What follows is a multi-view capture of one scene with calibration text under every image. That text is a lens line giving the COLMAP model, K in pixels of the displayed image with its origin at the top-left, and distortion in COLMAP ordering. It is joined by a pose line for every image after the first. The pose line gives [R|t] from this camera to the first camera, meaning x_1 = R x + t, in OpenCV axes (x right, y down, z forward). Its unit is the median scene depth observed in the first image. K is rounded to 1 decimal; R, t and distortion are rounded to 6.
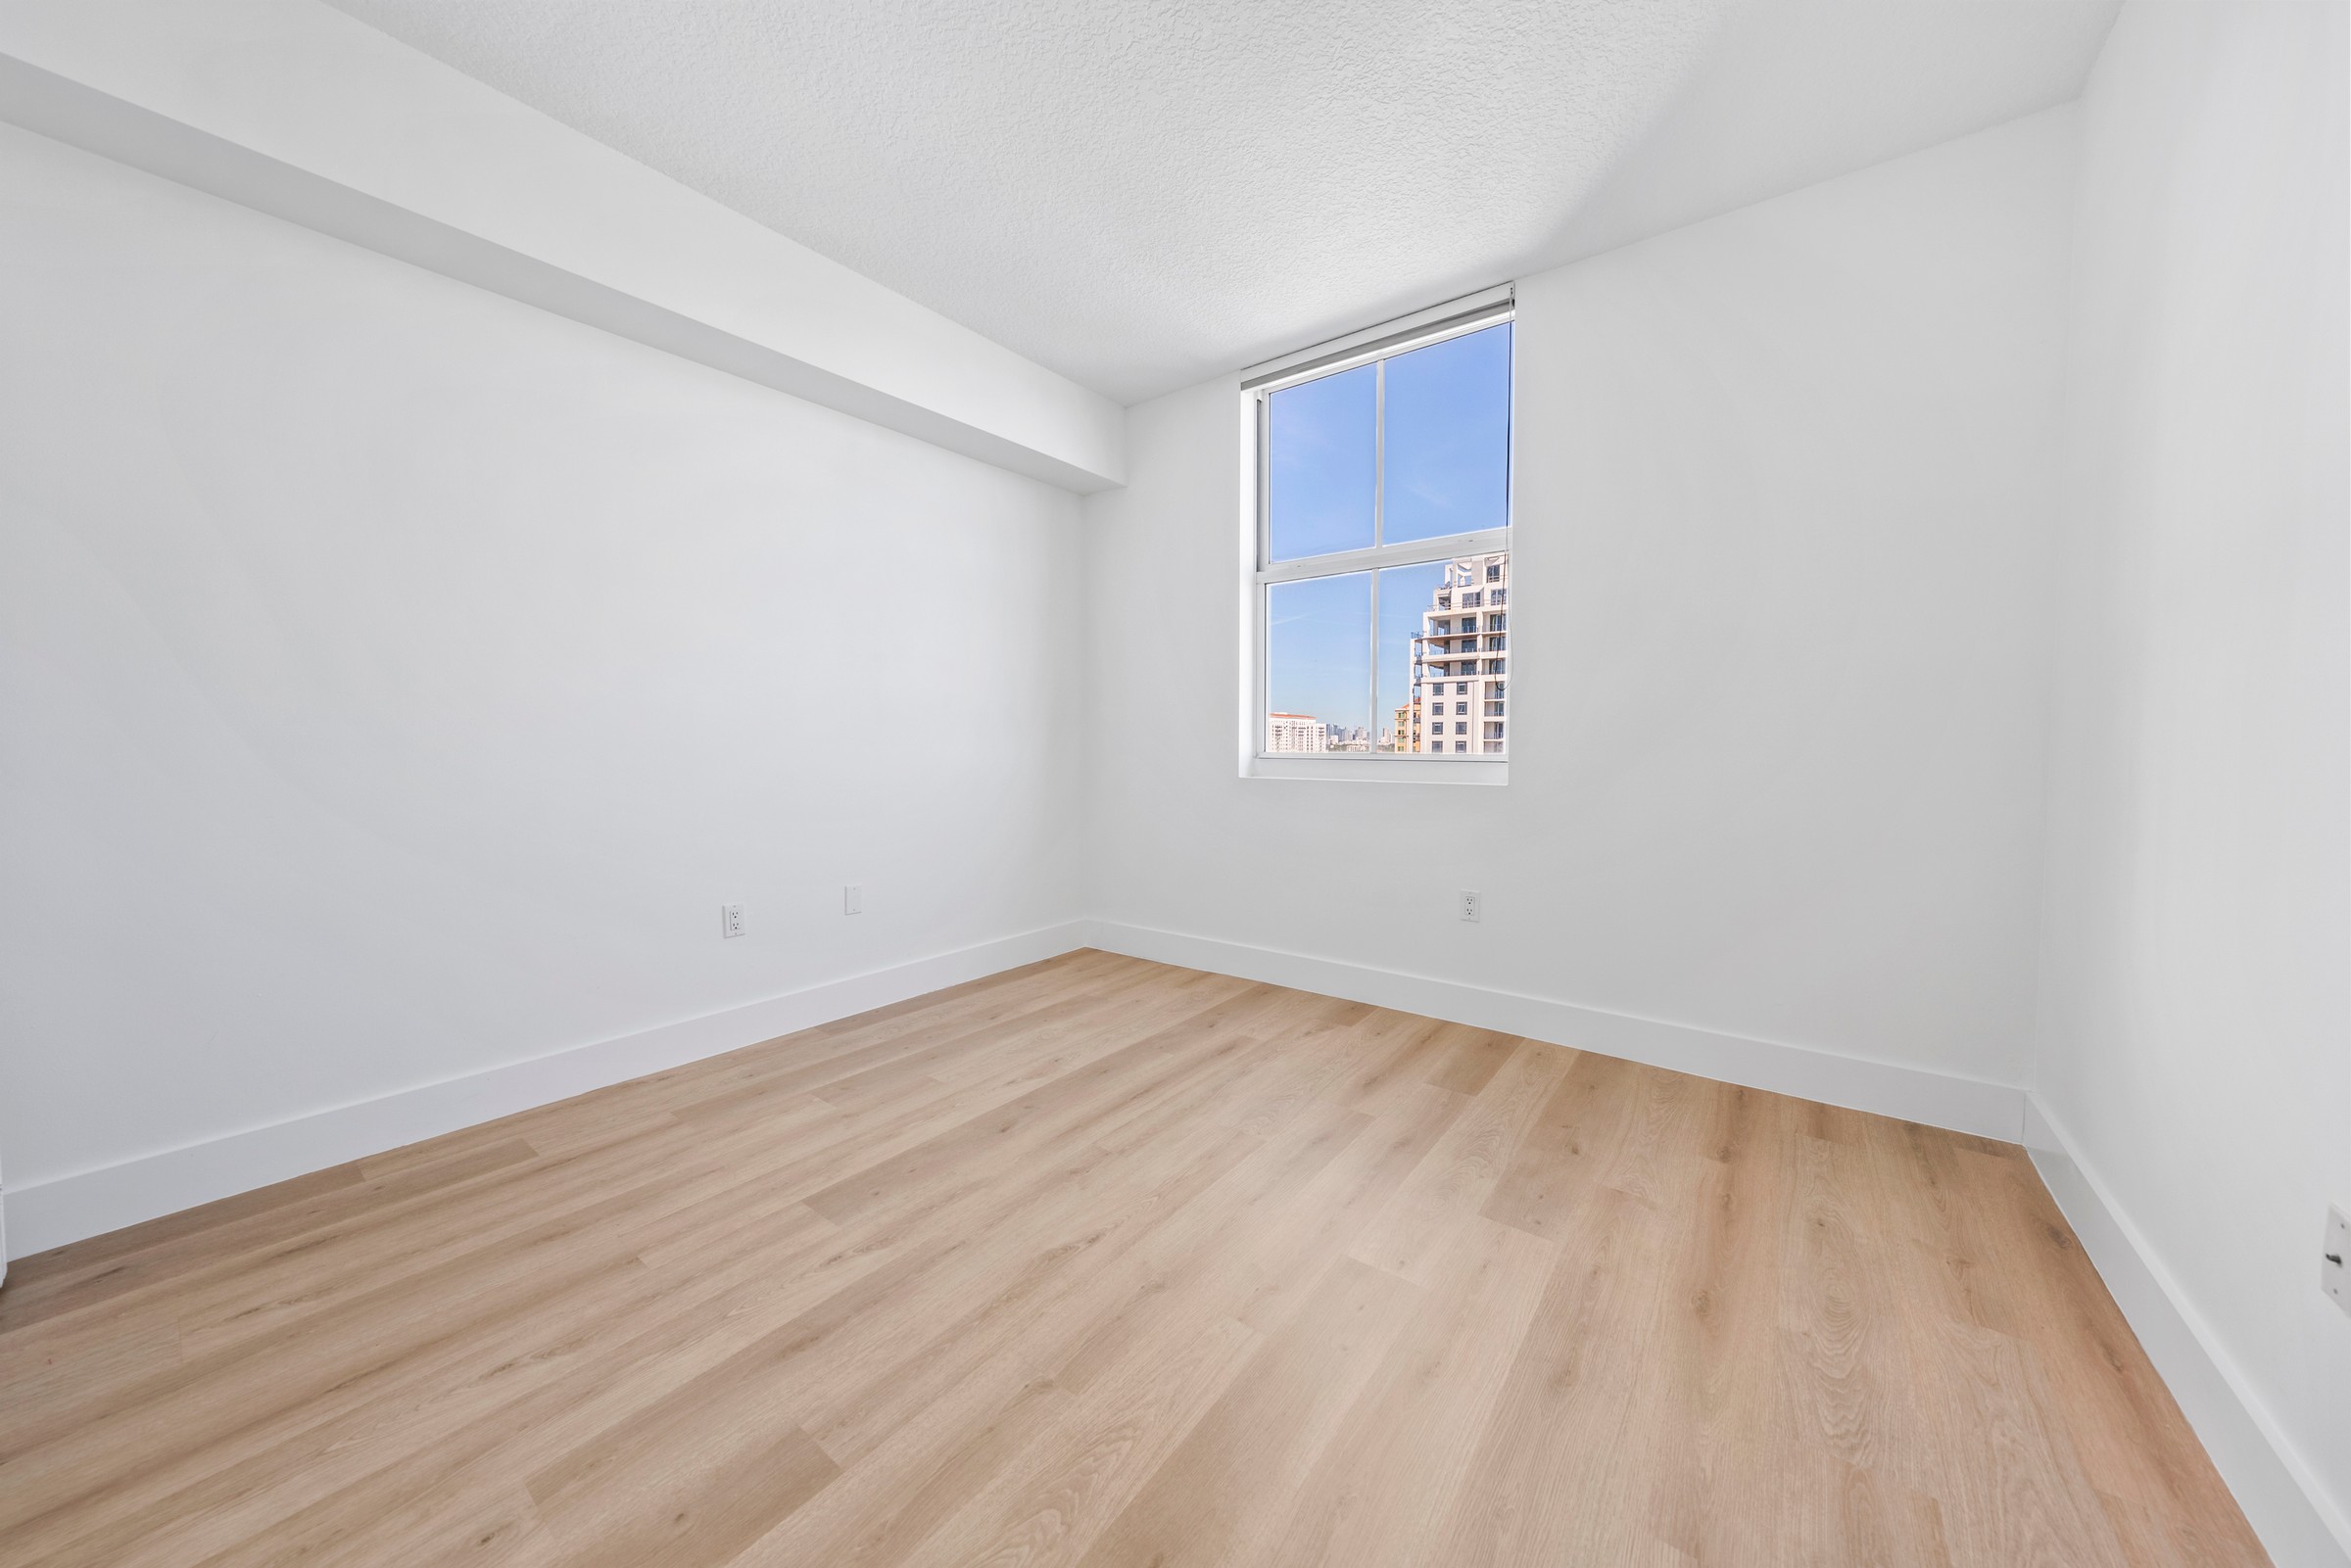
lens RADIAL K [[809.7, 0, 1176.8], [0, 809.7, 754.3], [0, 0, 1]] dist [-0.001751, -0.000118]
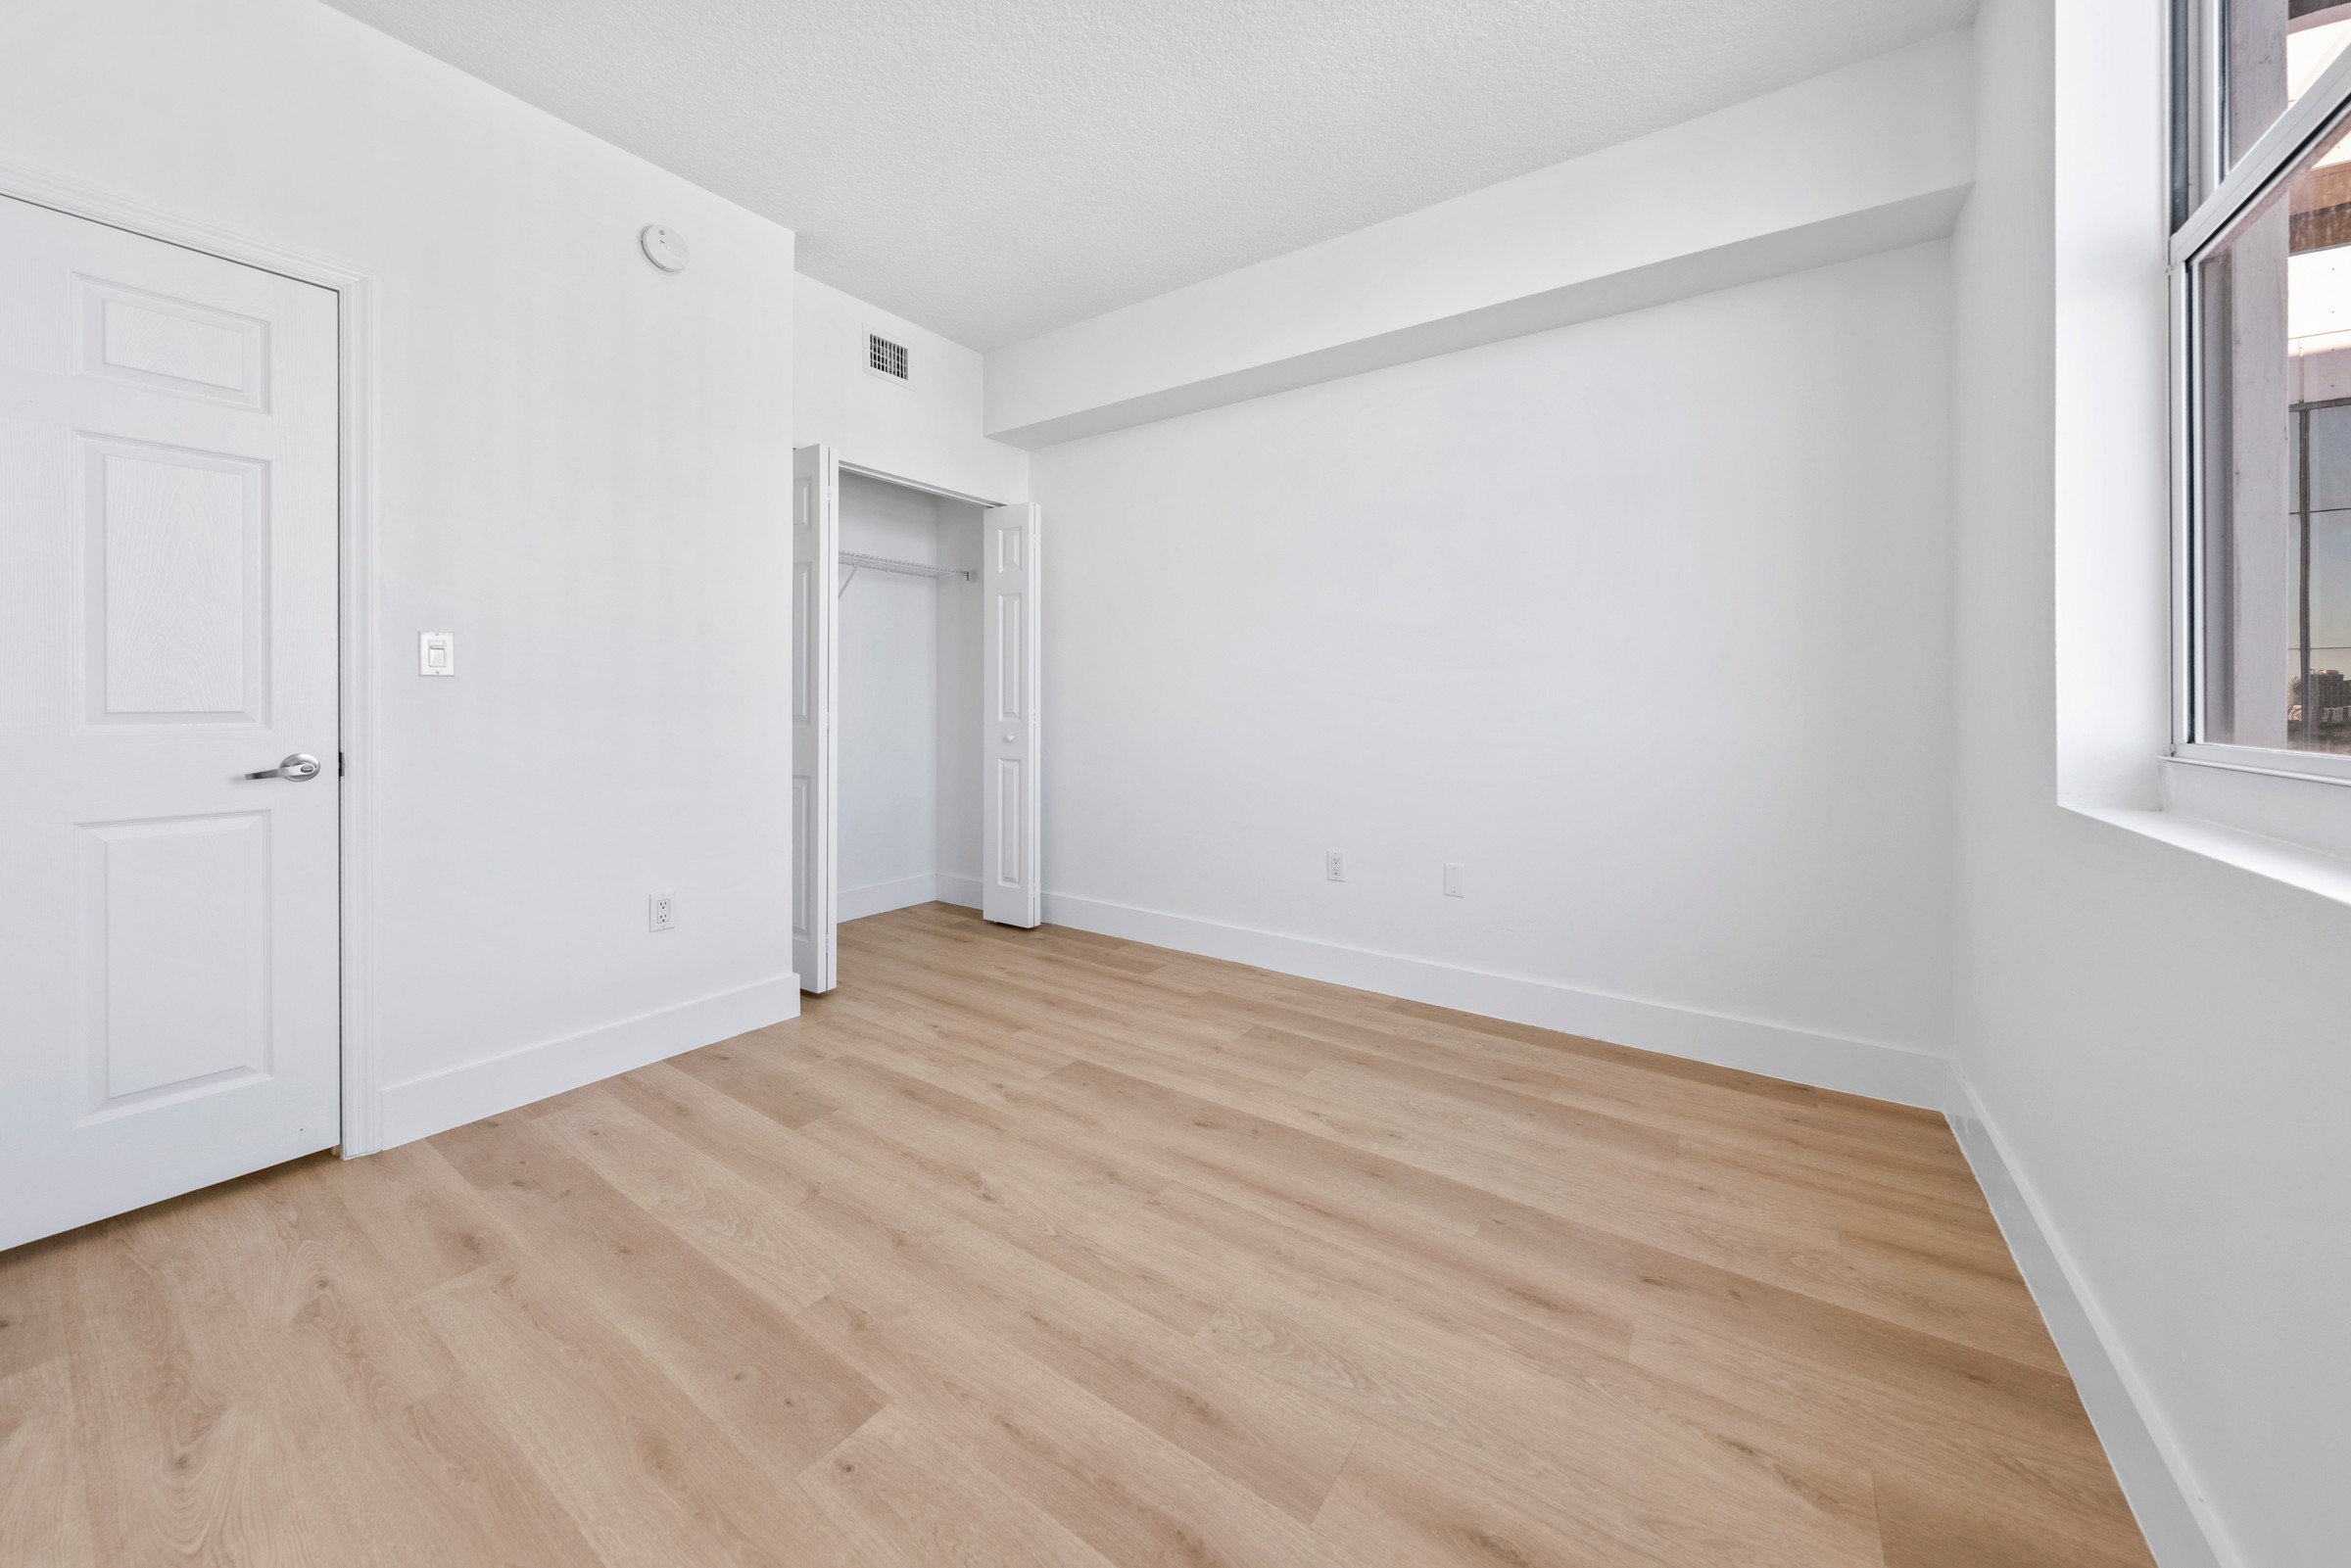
lens RADIAL K [[833.8, 0, 1166.2], [0, 833.8, 690.5], [0, 0, 1]] dist [-0.000329, -0.000046]
pose [[0.032099, -0.011568, -0.999418, 0.623557], [-0.019776, 0.999730, -0.012207, -0.018000], [0.999289, 0.020156, 0.031862, 0.767368]]
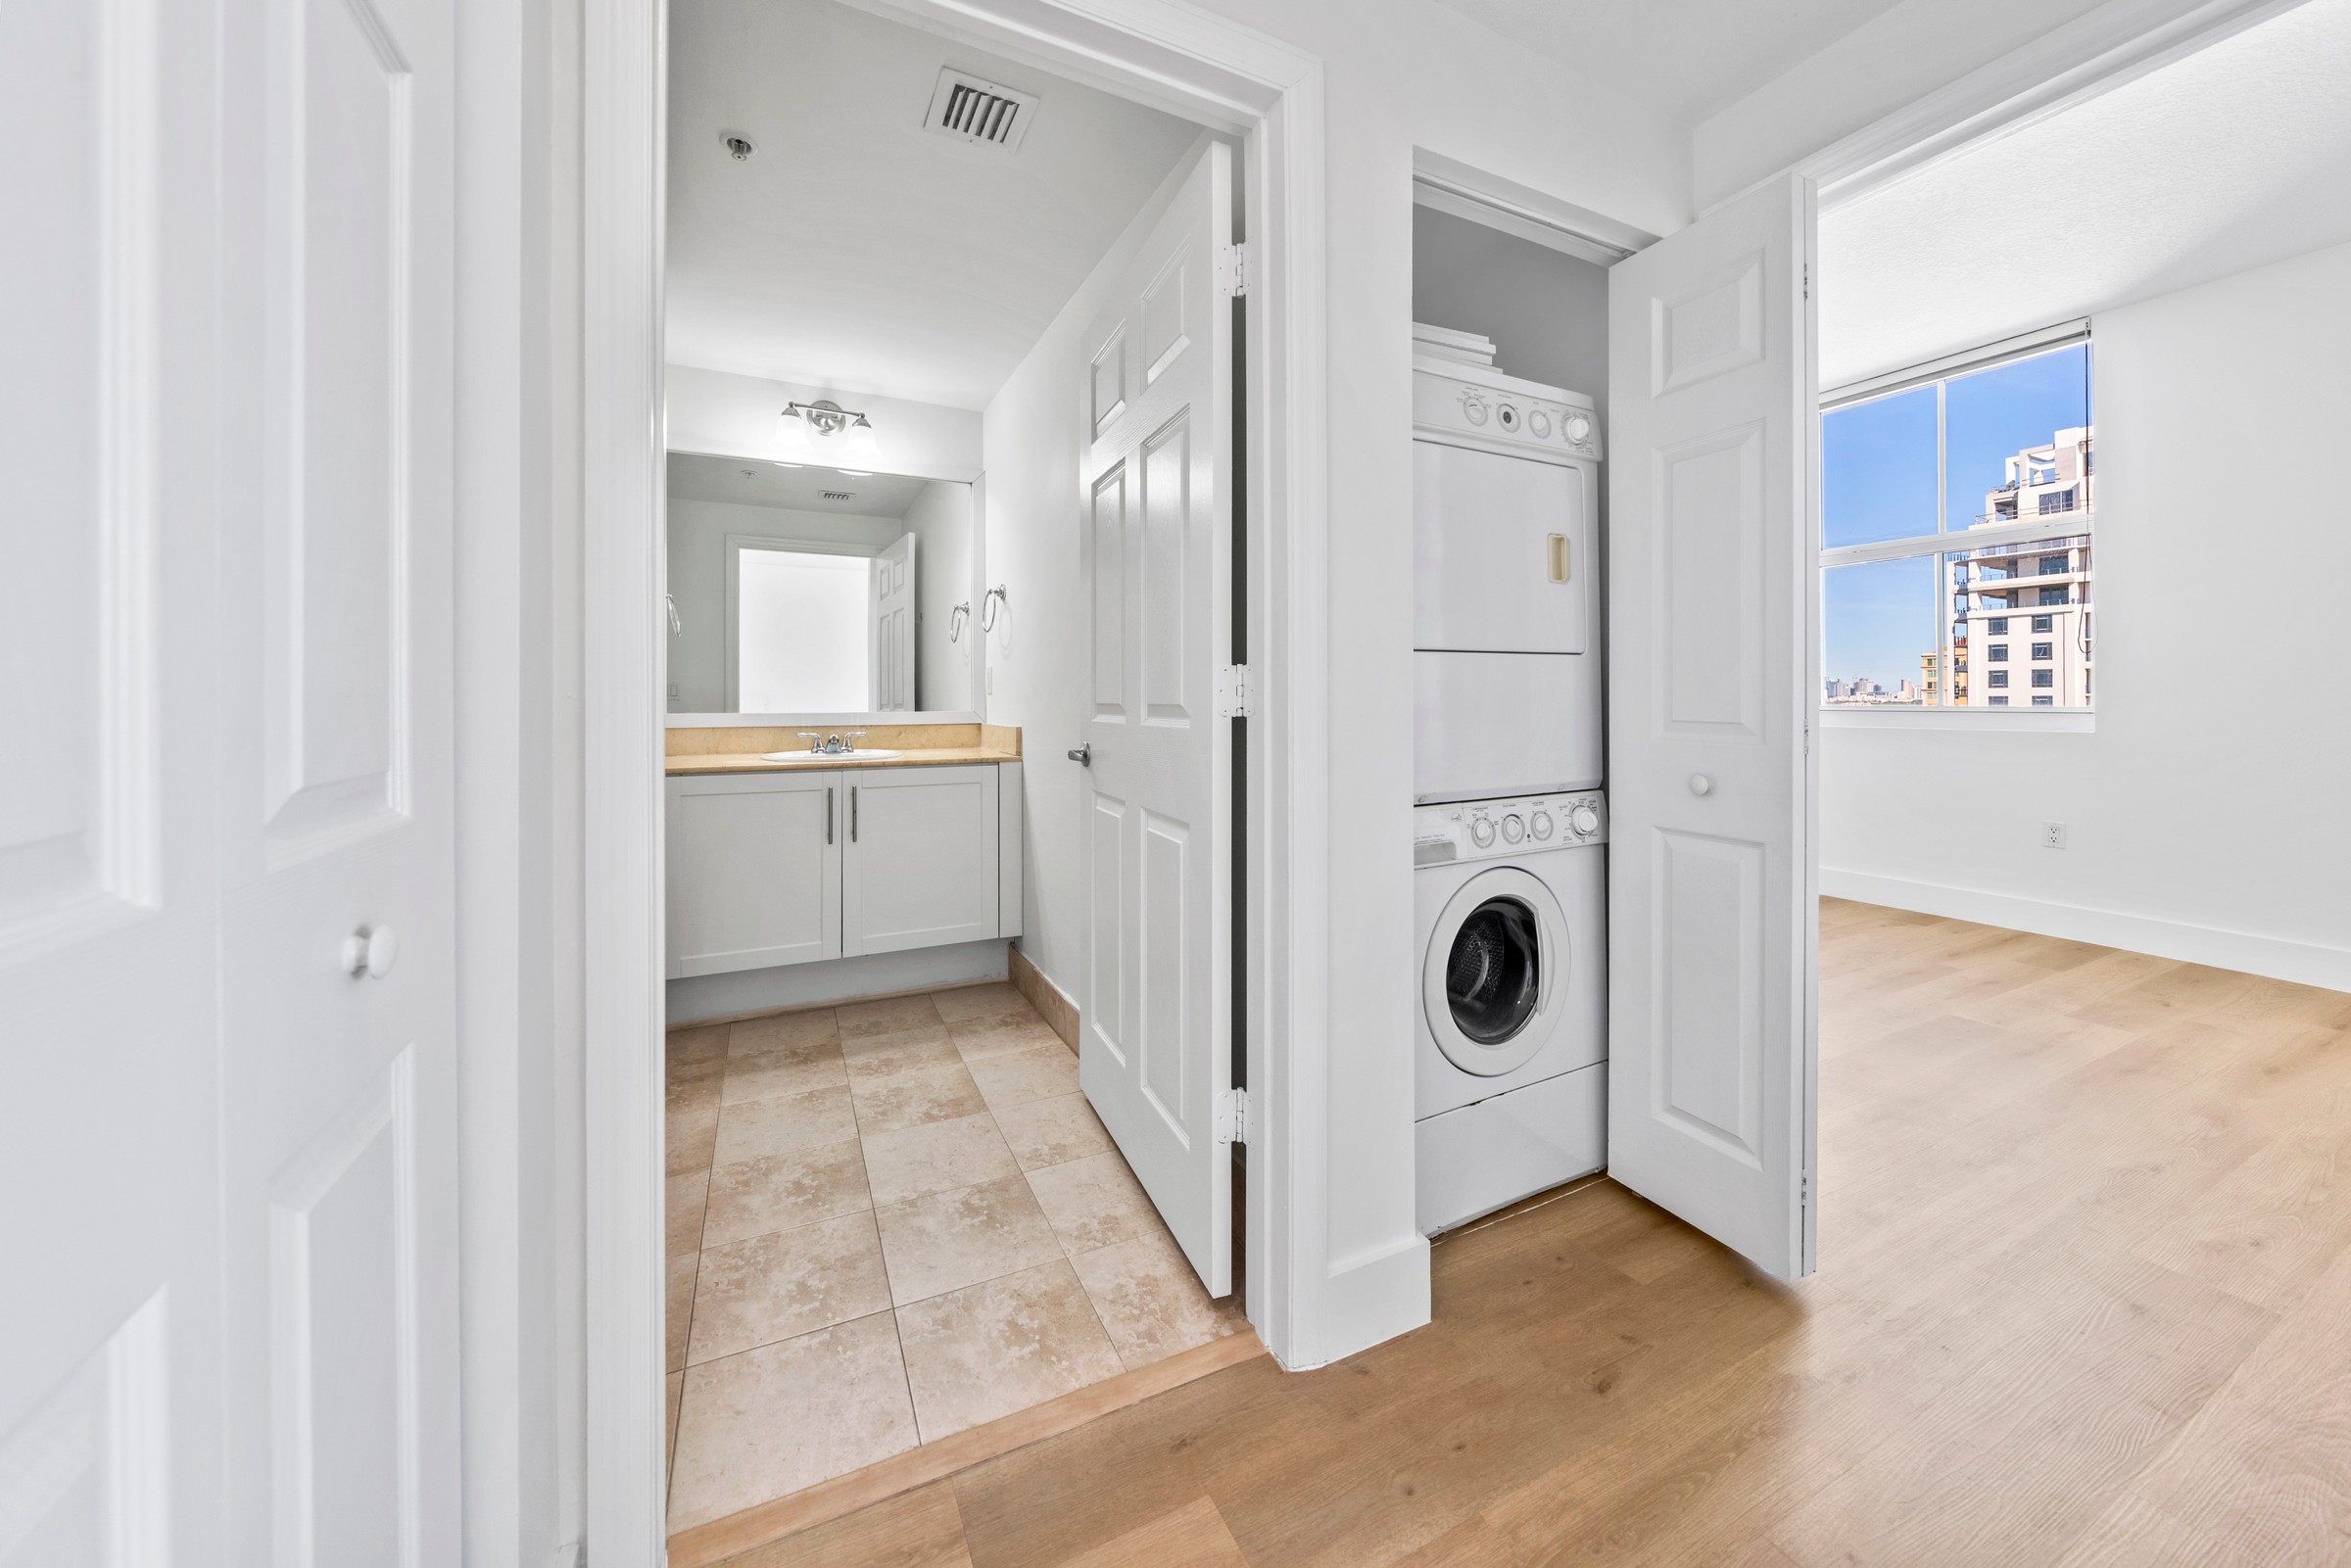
lens RADIAL K [[833.8, 0, 1166.2], [0, 833.8, 690.5], [0, 0, 1]] dist [-0.000329, -0.000046]
pose [[0.890338, -0.012100, -0.455140, -0.266488], [-0.000704, 0.999609, -0.027952, 0.011652], [0.455300, 0.025208, 0.889981, -0.765956]]
